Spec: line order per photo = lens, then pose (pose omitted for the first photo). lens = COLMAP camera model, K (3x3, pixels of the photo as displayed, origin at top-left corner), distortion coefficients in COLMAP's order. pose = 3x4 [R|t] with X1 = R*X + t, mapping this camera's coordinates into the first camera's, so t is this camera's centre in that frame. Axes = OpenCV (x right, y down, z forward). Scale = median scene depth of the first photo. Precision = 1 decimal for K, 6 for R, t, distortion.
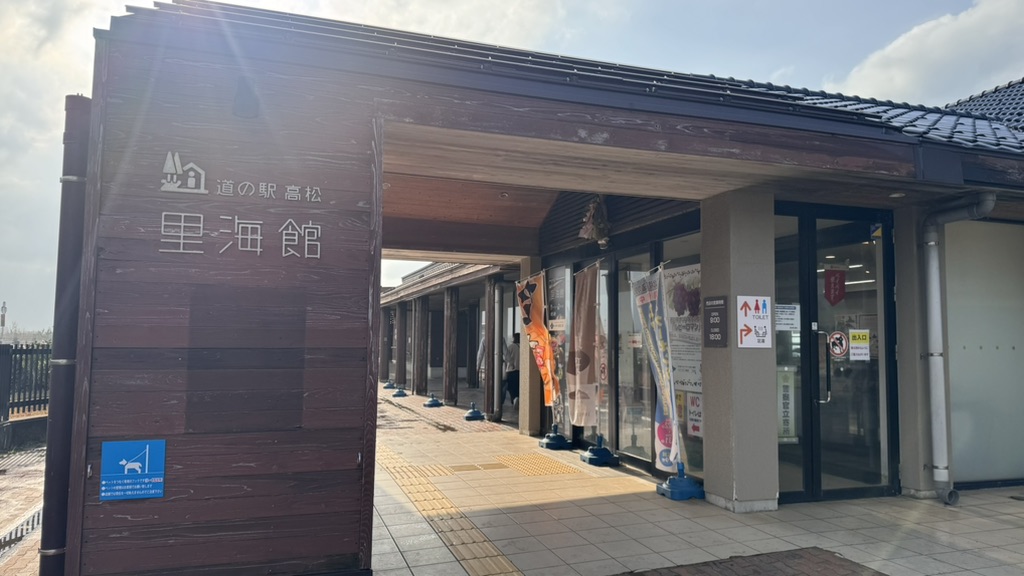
lens RADIAL K [[718.4, 0, 510.2], [0, 718.4, 292.7], [0, 0, 1]] dist [0.065234, -0.126305]
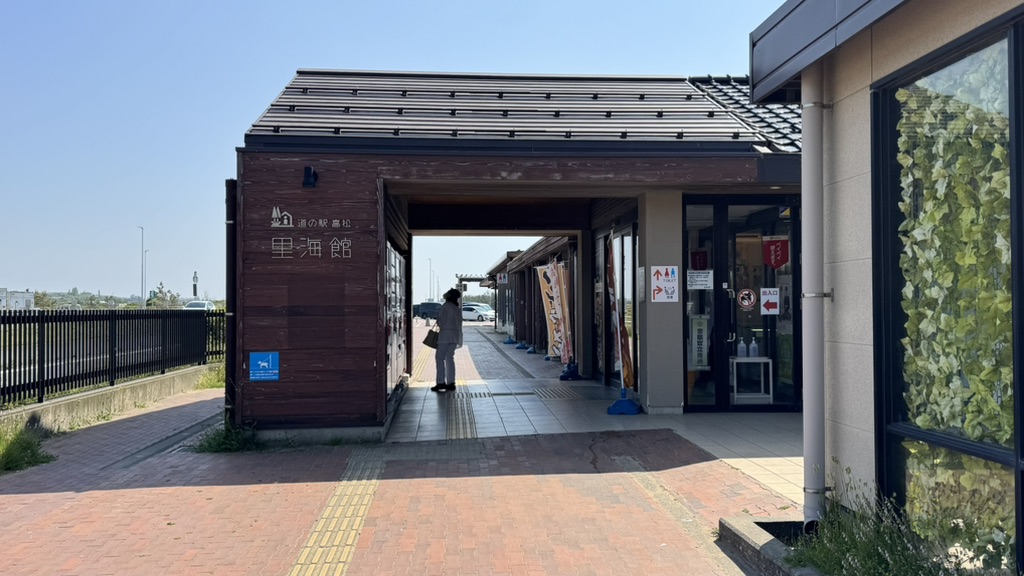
lens RADIAL K [[839.4, 0, 508.8], [0, 839.4, 293.0], [0, 0, 1]] dist [0.084973, -0.004121]
pose [[0.964880, -0.019519, -0.261964, 0.705223], [0.033615, 0.998211, 0.049436, -0.050800], [0.260530, -0.056506, 0.963811, -1.009833]]
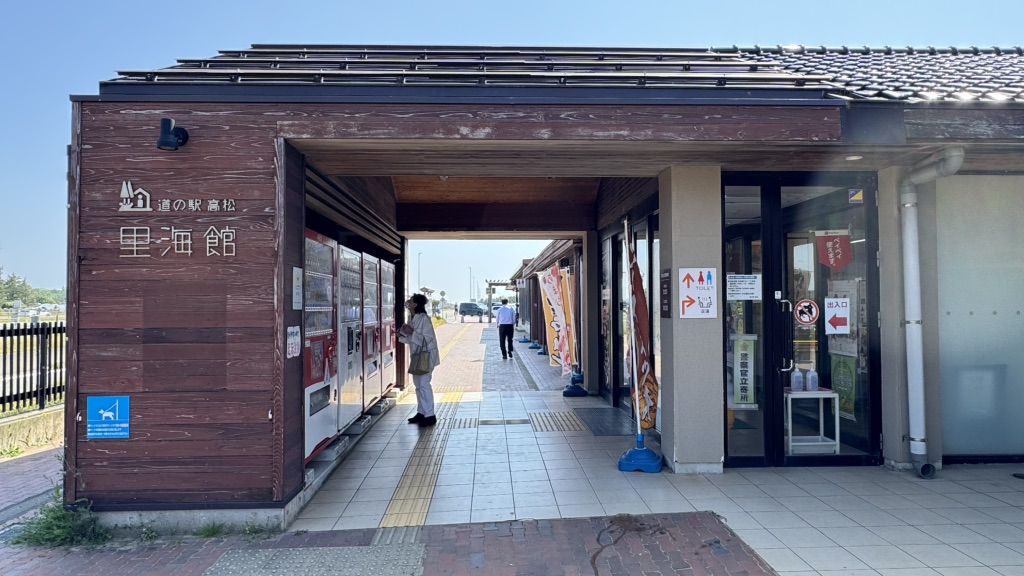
lens RADIAL K [[644.7, 0, 515.5], [0, 644.7, 294.0], [0, 0, 1]] dist [-0.018637, 0.001076]
pose [[0.956322, -0.020991, -0.291559, 0.528509], [0.036610, 0.998166, 0.048218, -0.017683], [0.290012, -0.056786, 0.955337, 0.070737]]
